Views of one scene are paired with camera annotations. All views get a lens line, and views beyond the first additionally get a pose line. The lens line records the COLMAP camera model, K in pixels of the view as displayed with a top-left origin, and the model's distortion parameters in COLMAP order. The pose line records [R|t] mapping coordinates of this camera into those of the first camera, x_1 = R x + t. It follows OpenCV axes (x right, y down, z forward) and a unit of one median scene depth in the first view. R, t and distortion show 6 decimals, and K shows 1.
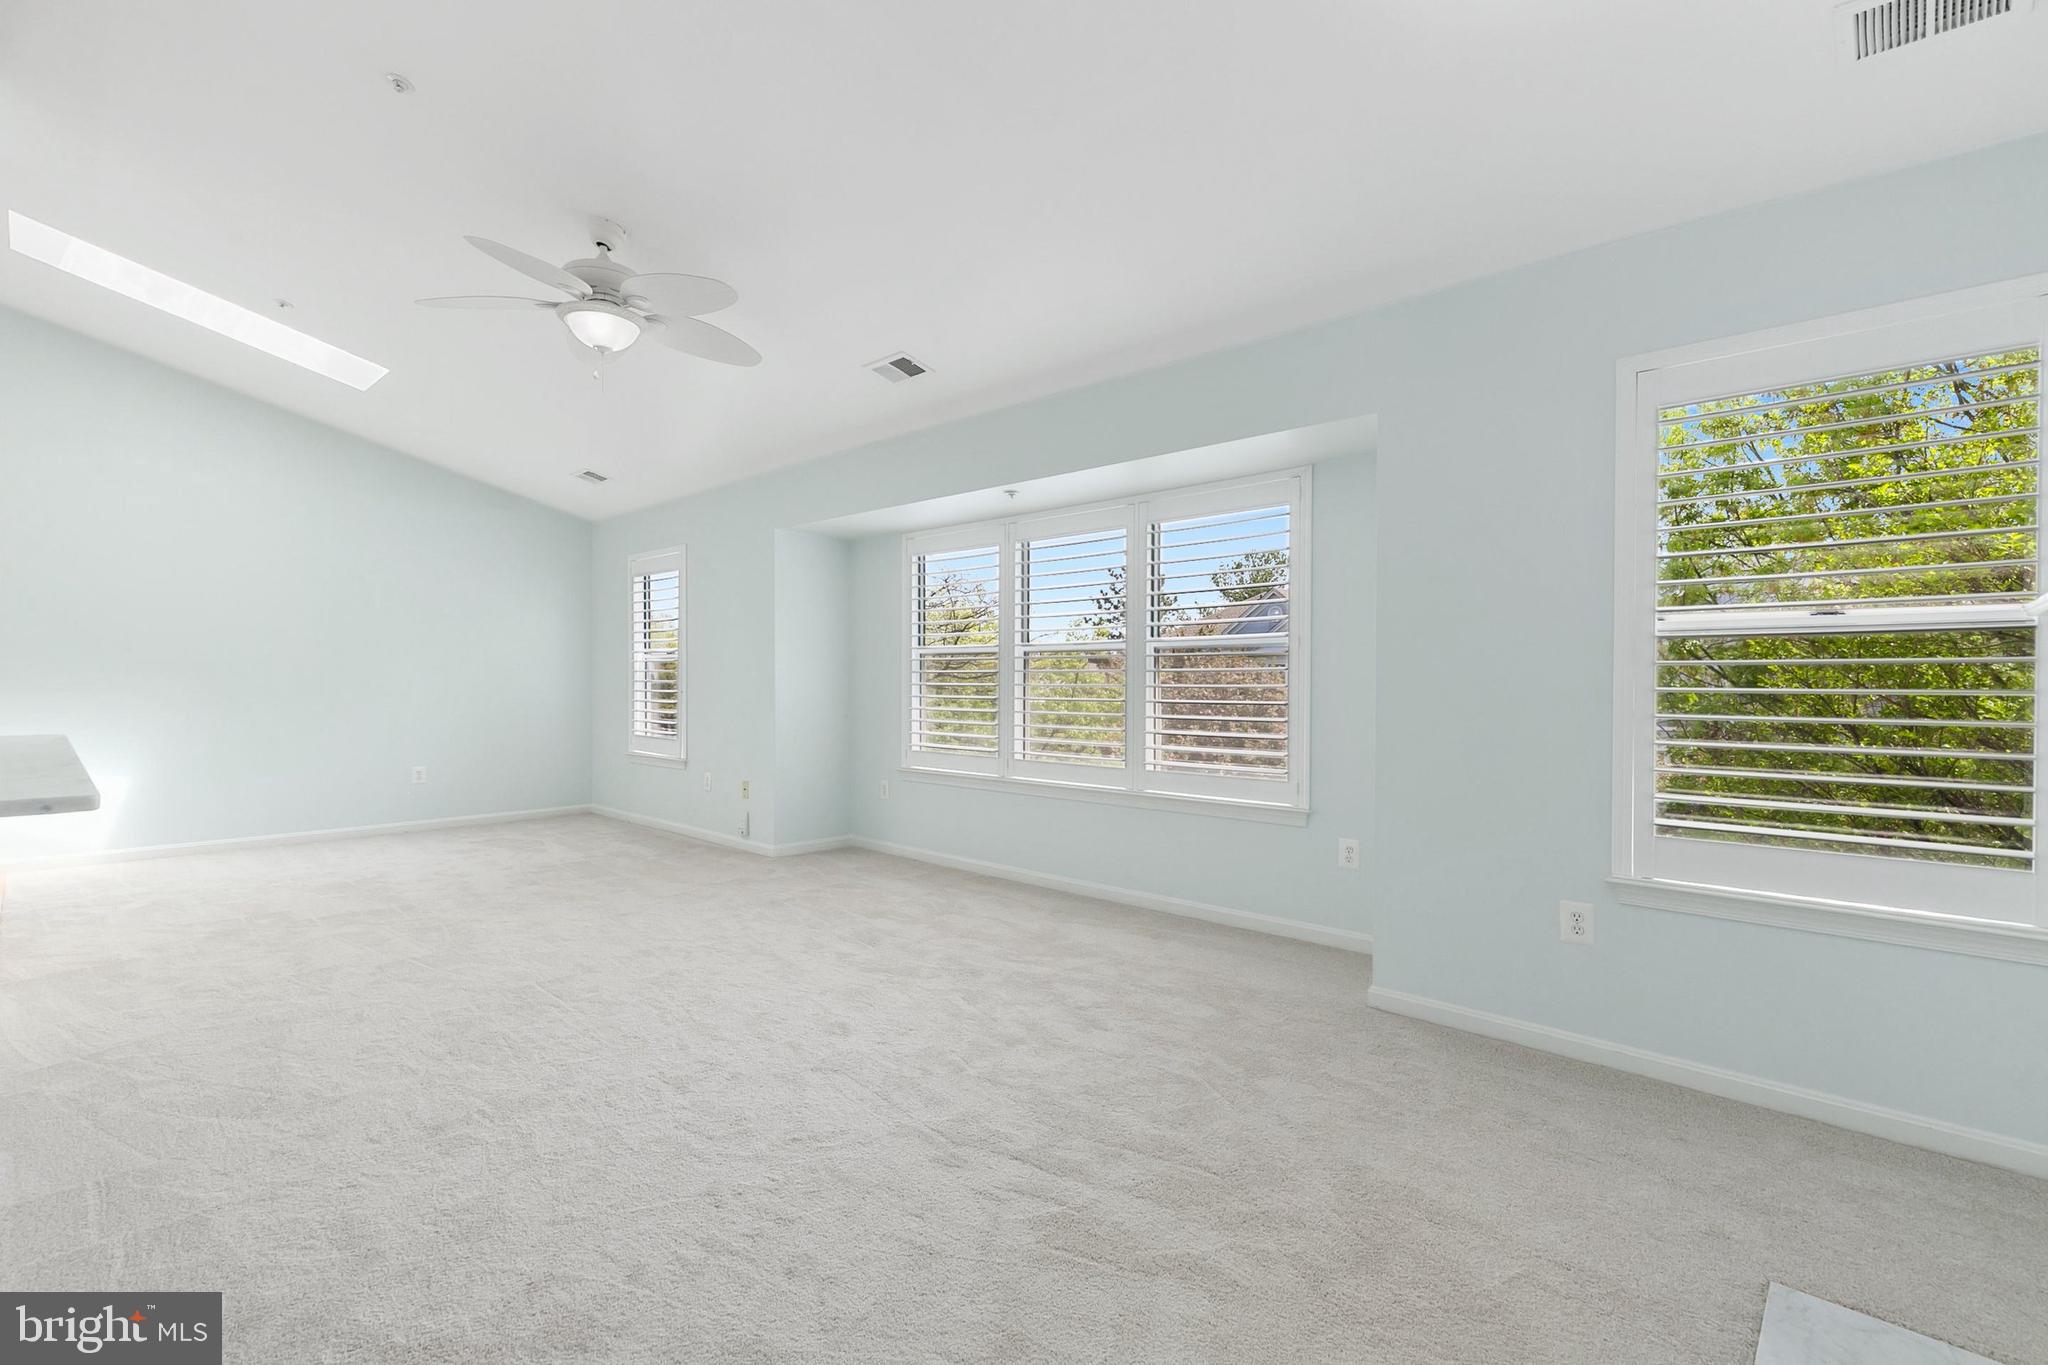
lens RADIAL K [[922.7, 0, 1062.3], [0, 922.7, 657.5], [0, 0, 1]] dist [0.007569, -0.001838]
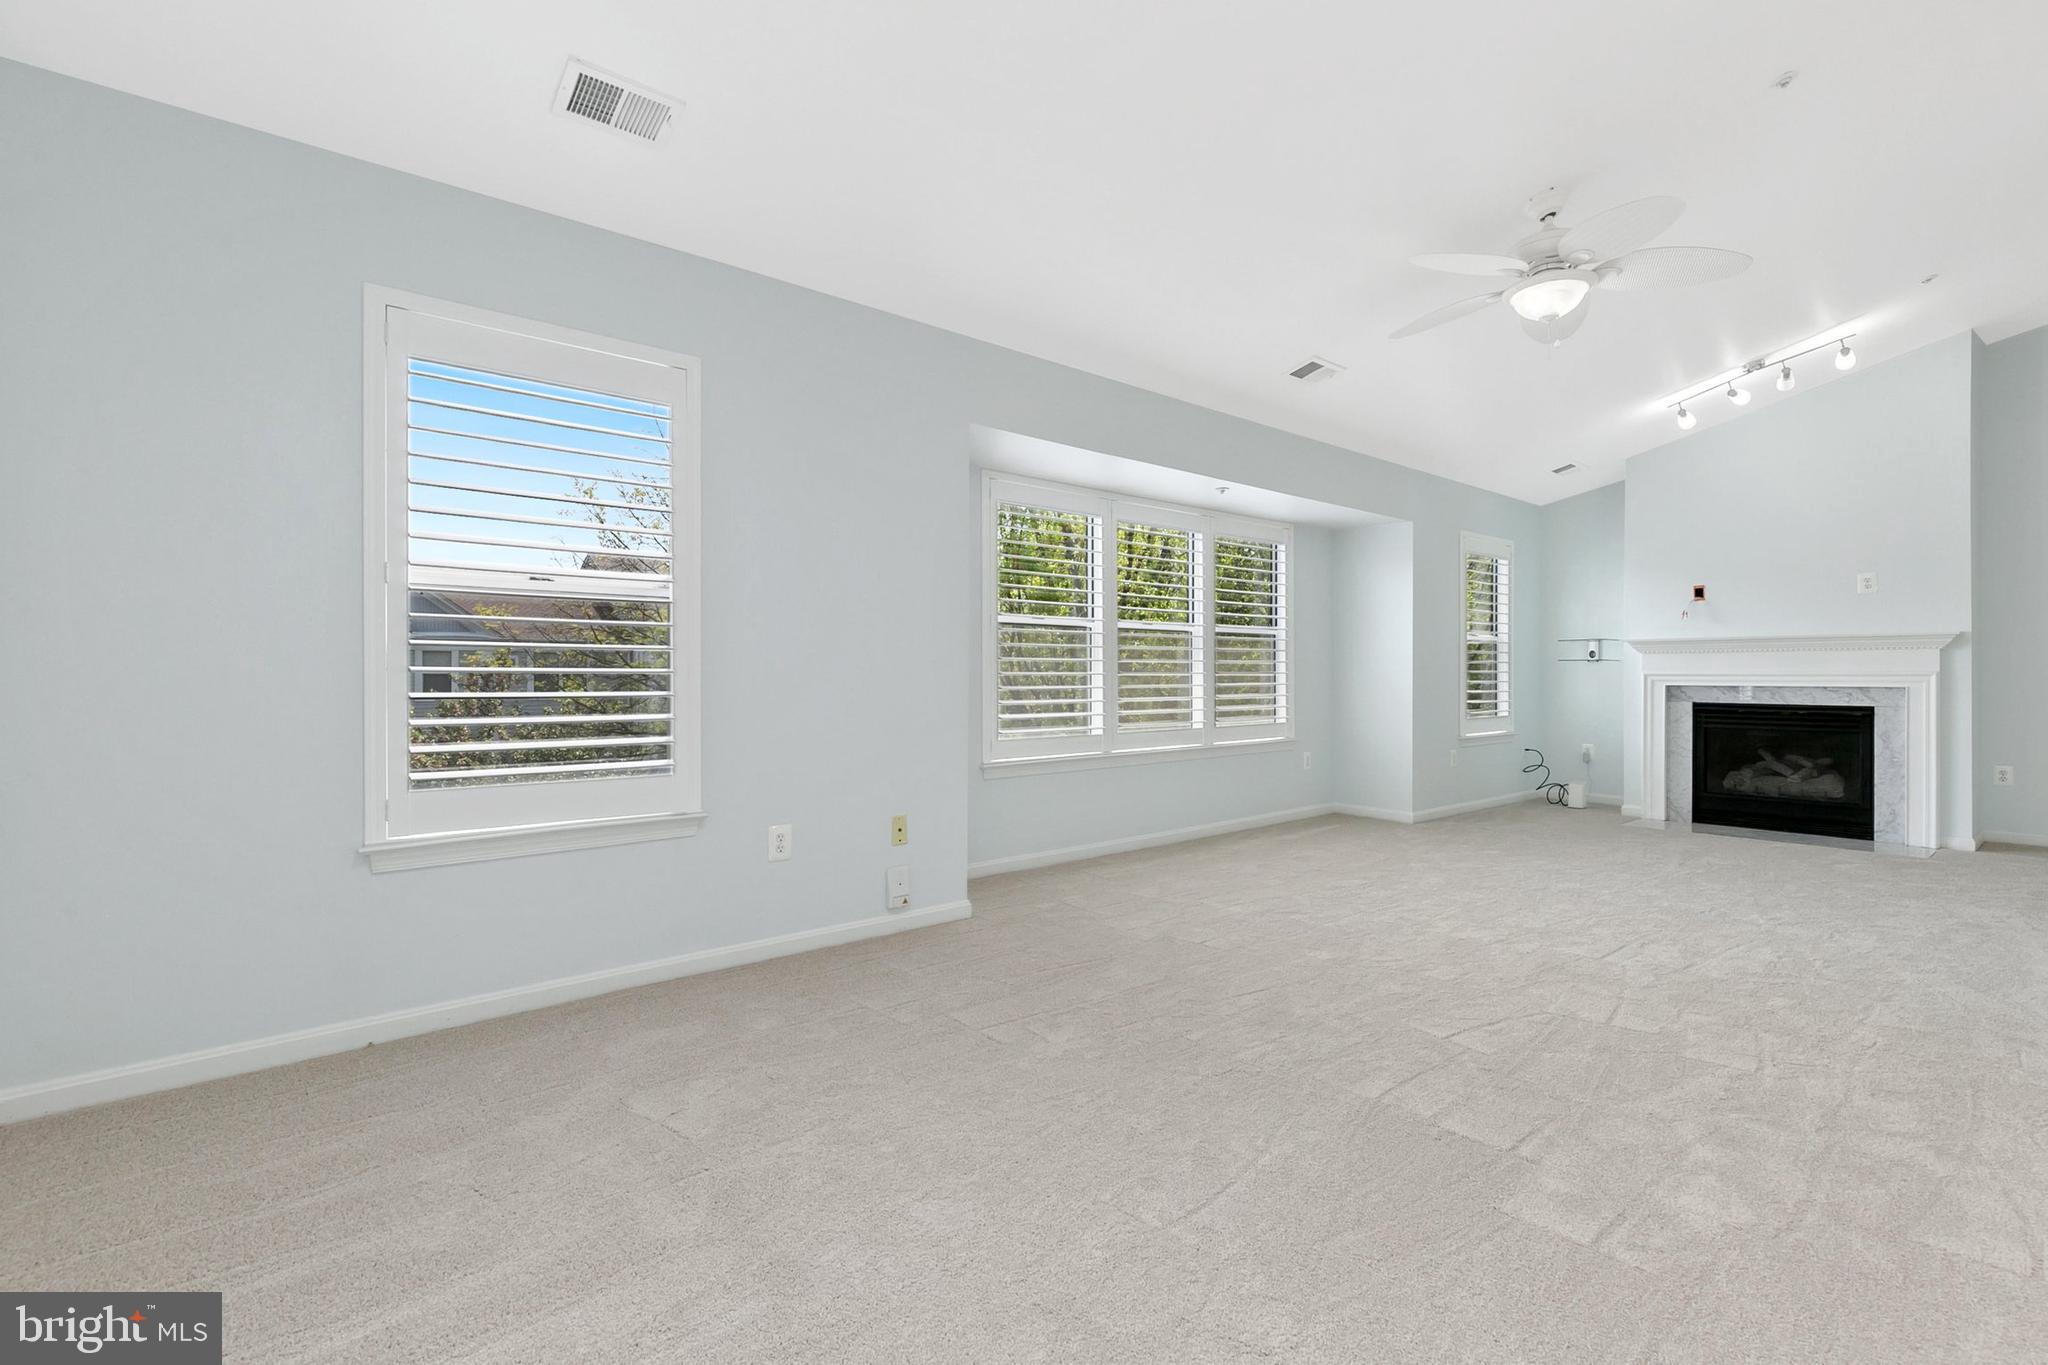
lens RADIAL K [[922.7, 0, 1036.7], [0, 922.7, 670.9], [0, 0, 1]] dist [0.007569, -0.001838]
pose [[0.130060, -0.023076, 0.991238, -0.933676], [-0.047331, 0.998445, 0.029454, 0.012995], [-0.990376, -0.050747, 0.128765, 0.833938]]
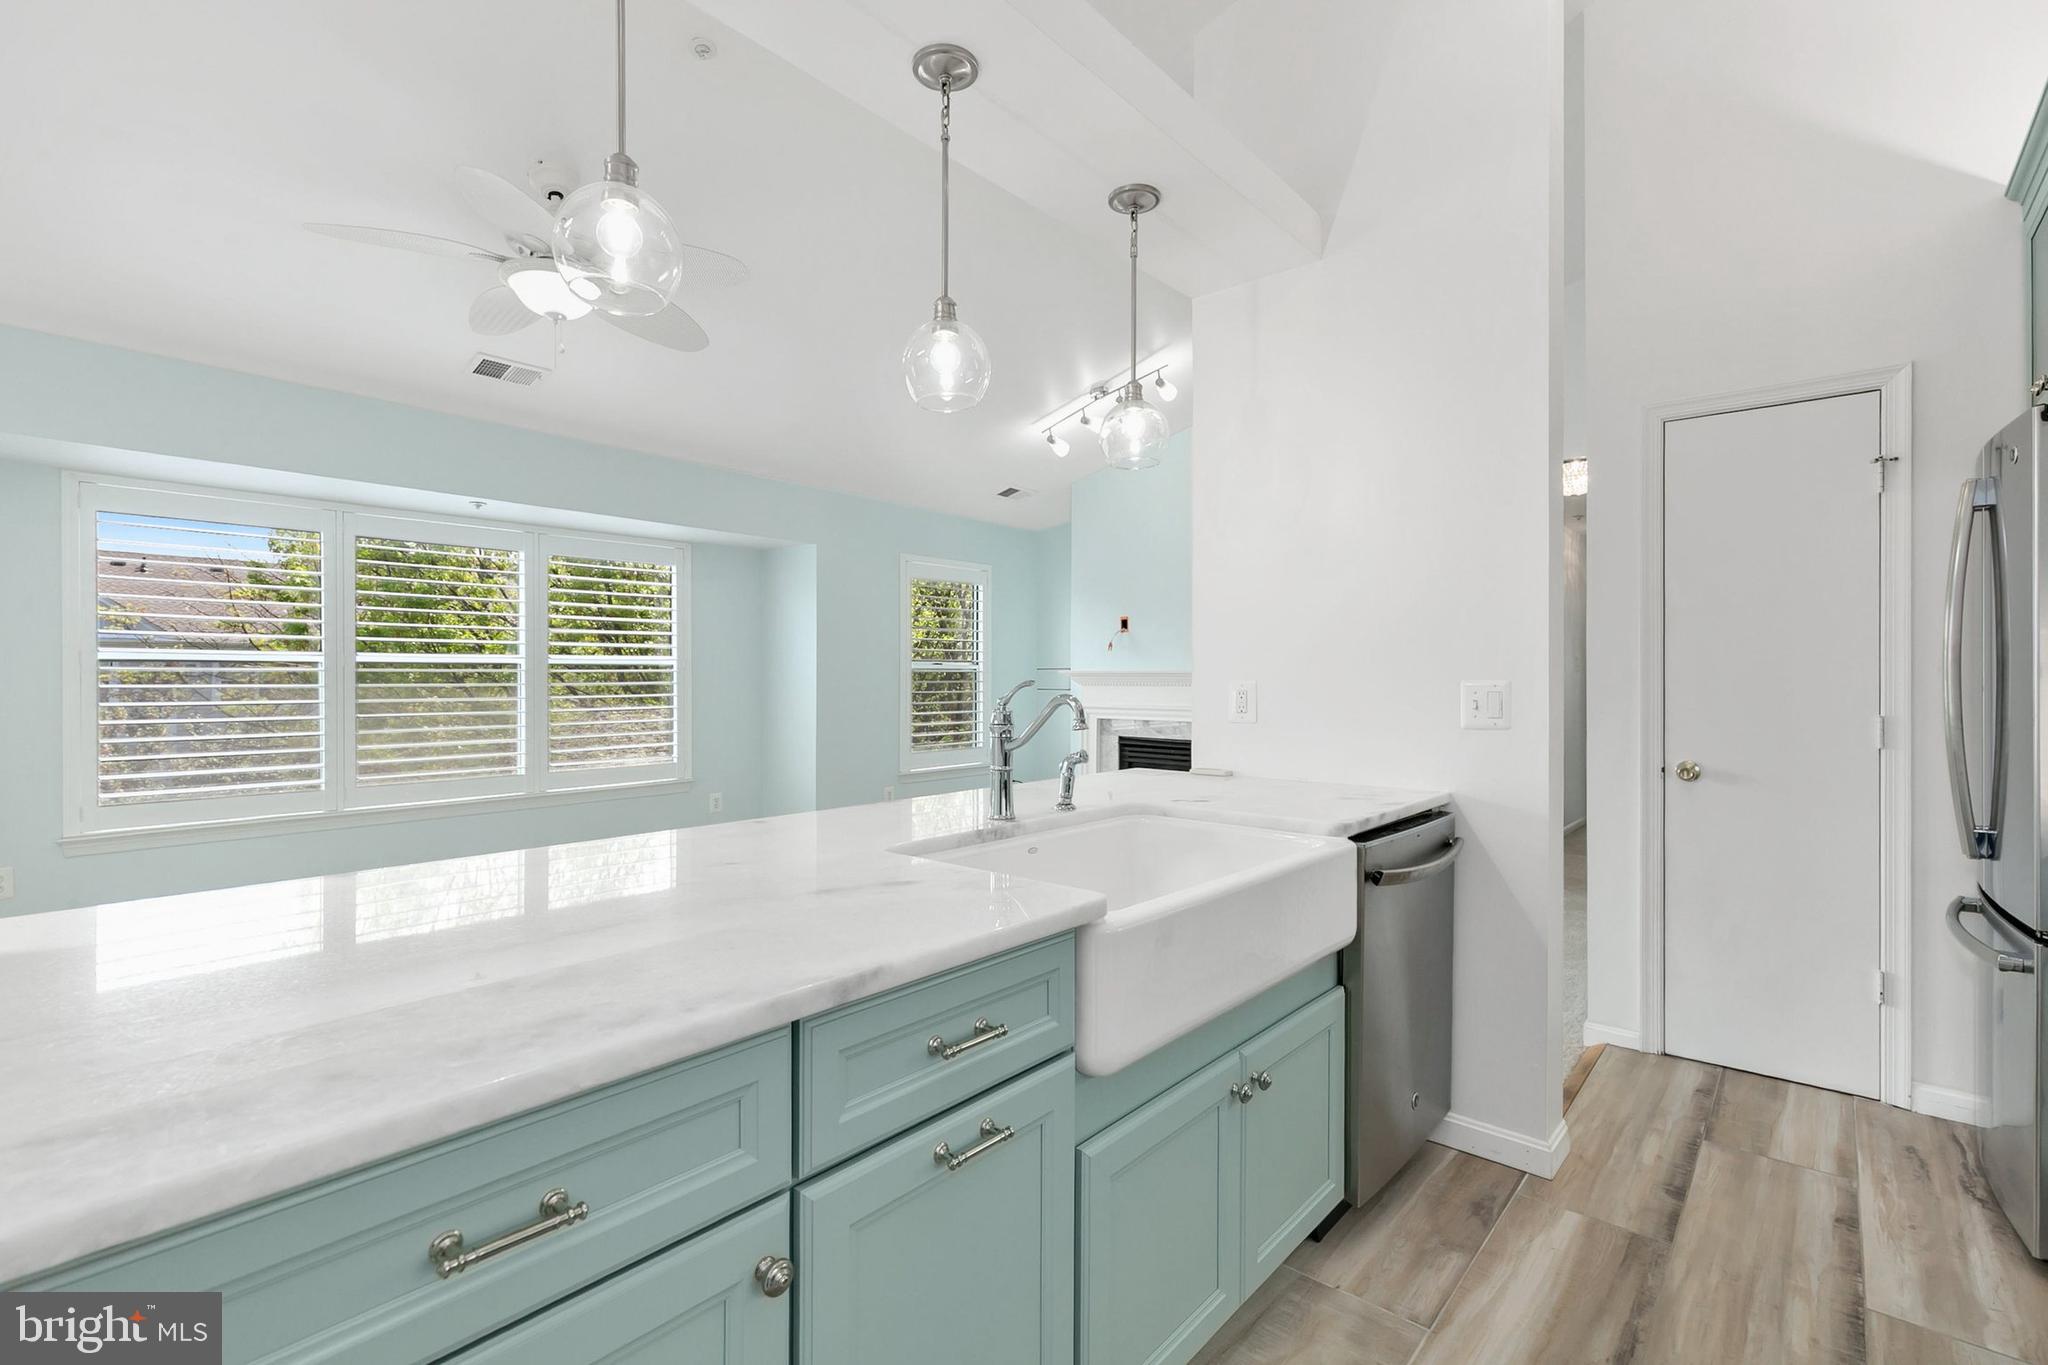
lens RADIAL K [[922.7, 0, 1024.2], [0, 922.7, 679.8], [0, 0, 1]] dist [0.007569, -0.001838]
pose [[-0.017676, -0.027866, 0.999455, -0.810424], [-0.054248, 0.998166, 0.026871, -0.041849], [-0.998371, -0.053744, -0.019155, 0.340248]]
